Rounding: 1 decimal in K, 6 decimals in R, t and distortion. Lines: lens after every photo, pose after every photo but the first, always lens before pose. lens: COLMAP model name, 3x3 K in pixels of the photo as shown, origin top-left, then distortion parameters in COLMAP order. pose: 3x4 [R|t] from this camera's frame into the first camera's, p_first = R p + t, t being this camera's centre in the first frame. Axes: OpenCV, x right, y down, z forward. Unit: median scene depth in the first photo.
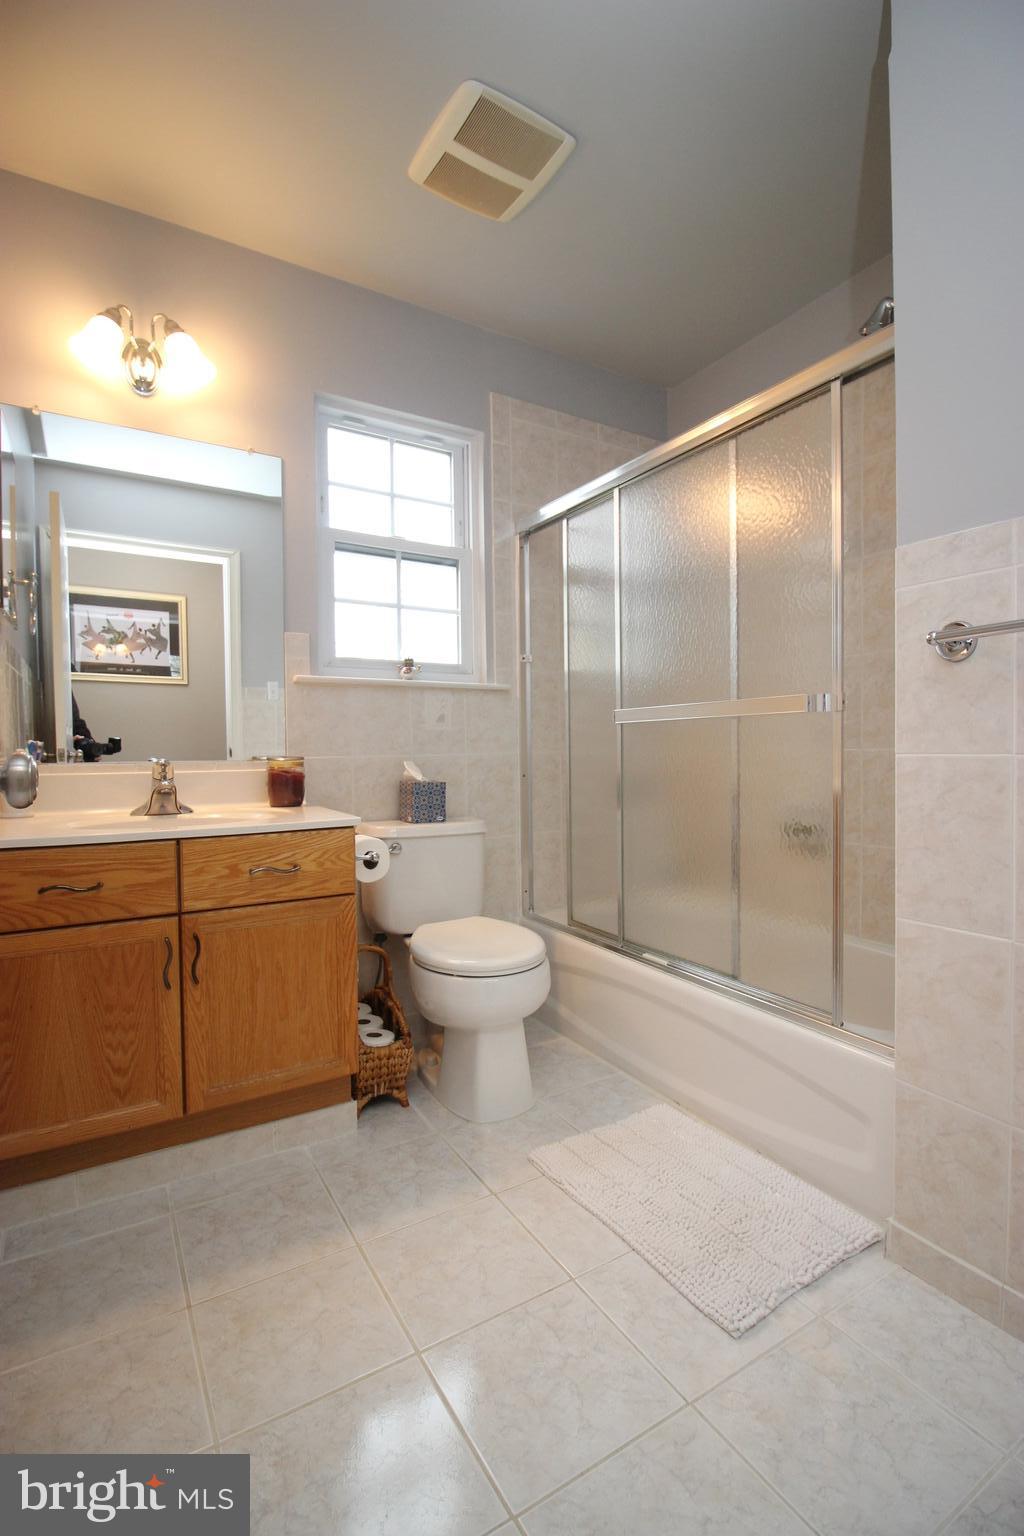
lens RADIAL K [[705.0, 0, 512.0], [0, 705.0, 768.0], [0, 0, 1]] dist [0.001178, -0.016782]
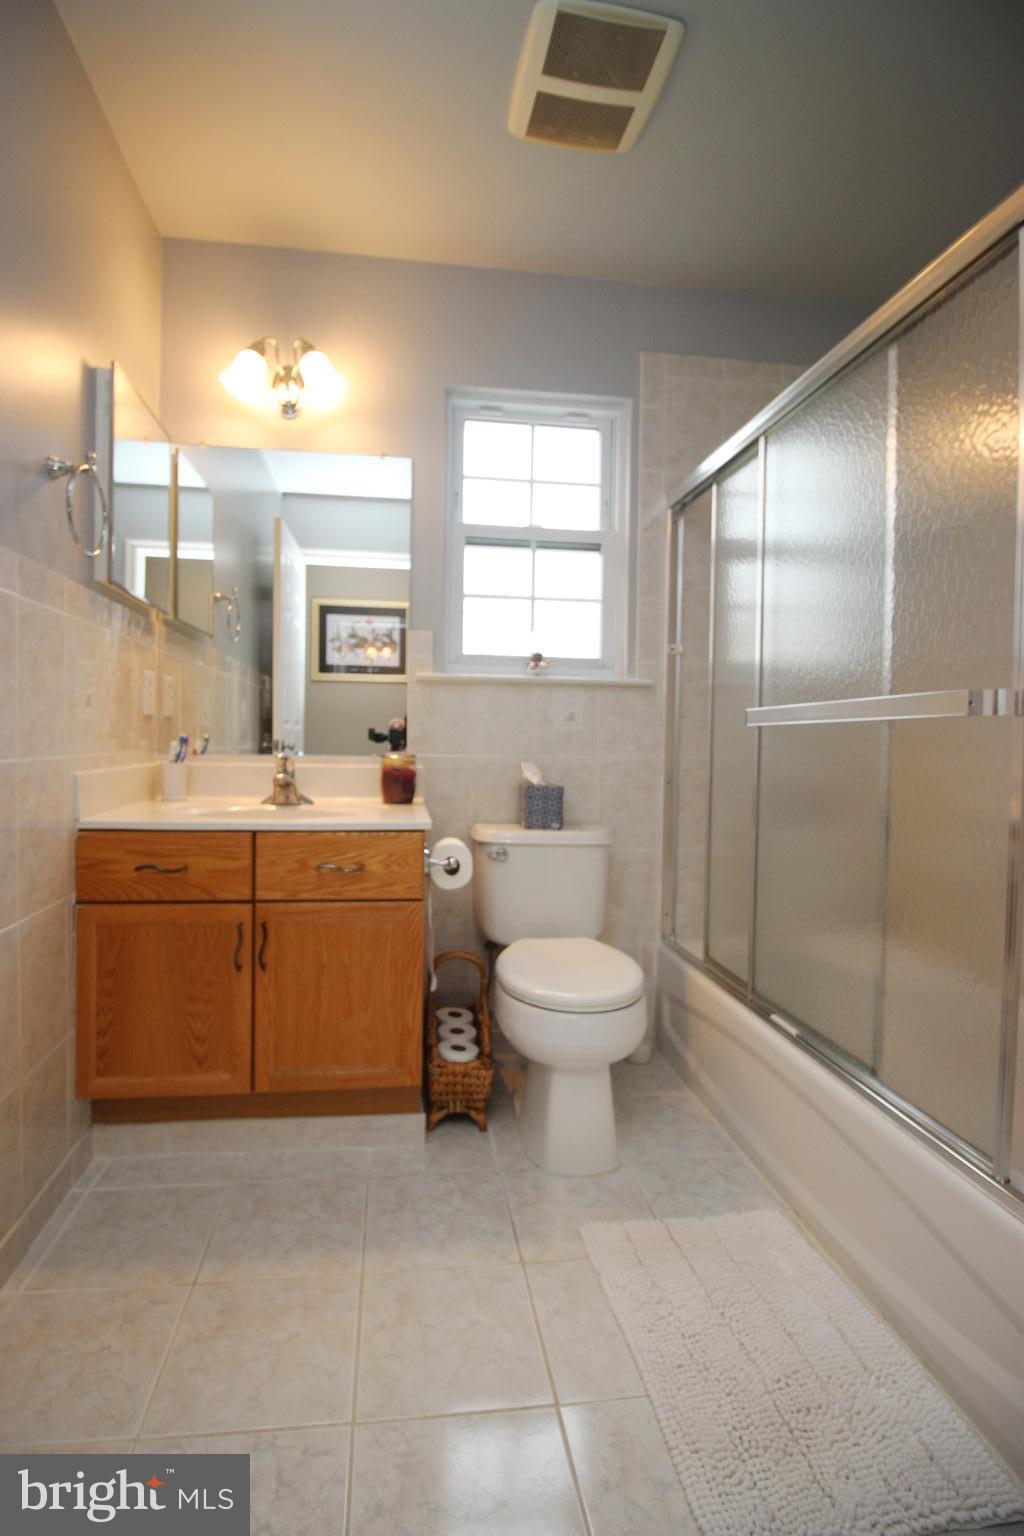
lens RADIAL K [[686.8, 0, 509.0], [0, 686.8, 761.4], [0, 0, 1]] dist [-0.000208, -0.014472]
pose [[0.911165, 0.035288, -0.410529, 0.240143], [-0.035076, 0.999352, 0.008053, -0.020365], [0.410547, 0.007062, 0.911812, 0.178500]]
